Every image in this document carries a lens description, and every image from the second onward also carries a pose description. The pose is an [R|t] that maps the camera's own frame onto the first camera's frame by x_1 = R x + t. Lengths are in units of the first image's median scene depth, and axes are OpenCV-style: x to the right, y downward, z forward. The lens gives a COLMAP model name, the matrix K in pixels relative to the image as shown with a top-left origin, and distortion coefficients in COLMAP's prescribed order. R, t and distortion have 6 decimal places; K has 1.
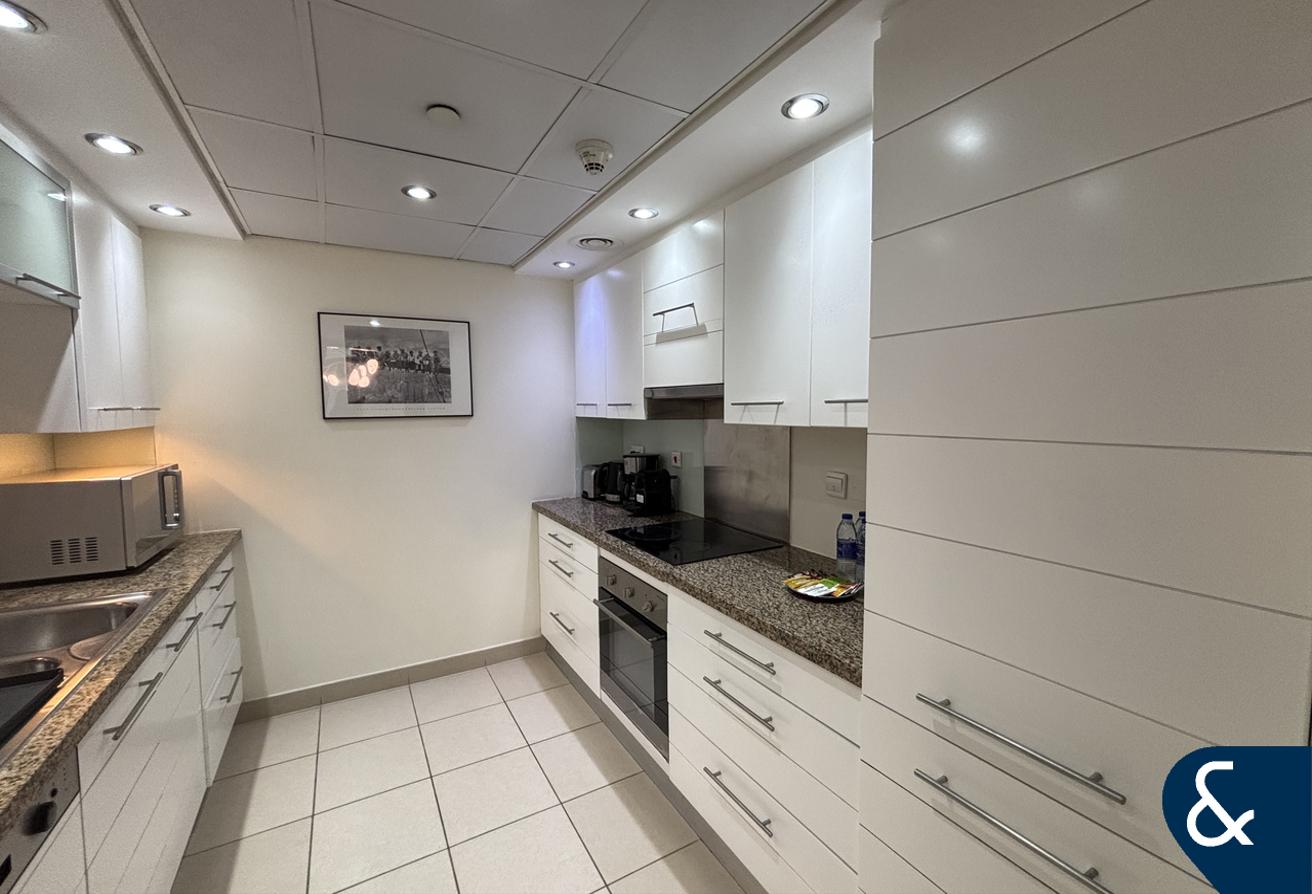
lens RADIAL K [[534.7, 0, 651.6], [0, 534.7, 445.3], [0, 0, 1]] dist [-0.000704, 0.000292]
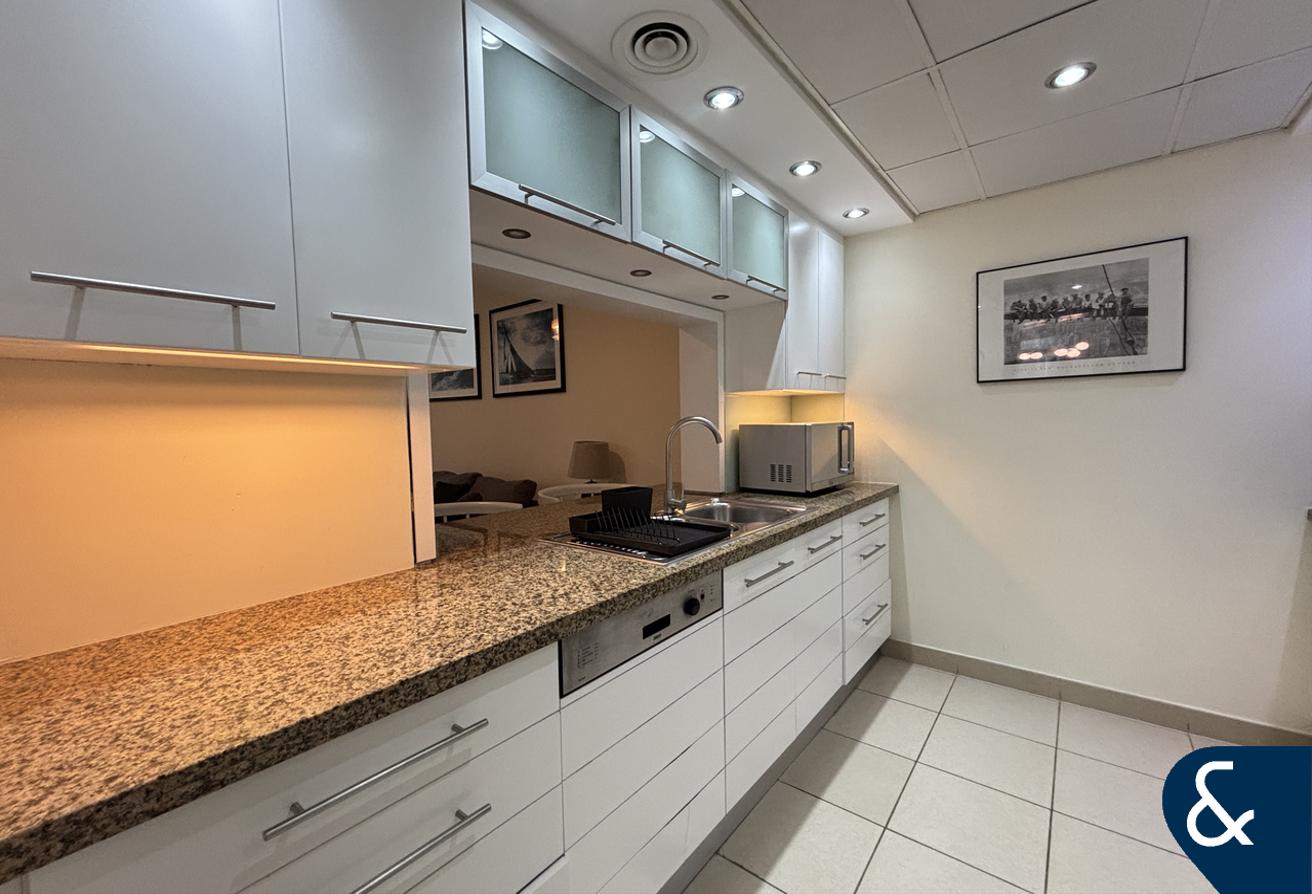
lens RADIAL K [[534.7, 0, 651.6], [0, 534.7, 445.3], [0, 0, 1]] dist [-0.000704, 0.000292]
pose [[0.366297, 0.045697, -0.929375, 0.078777], [-0.047533, 0.998408, 0.030357, 0.064986], [0.929283, 0.033056, 0.367886, 0.104181]]
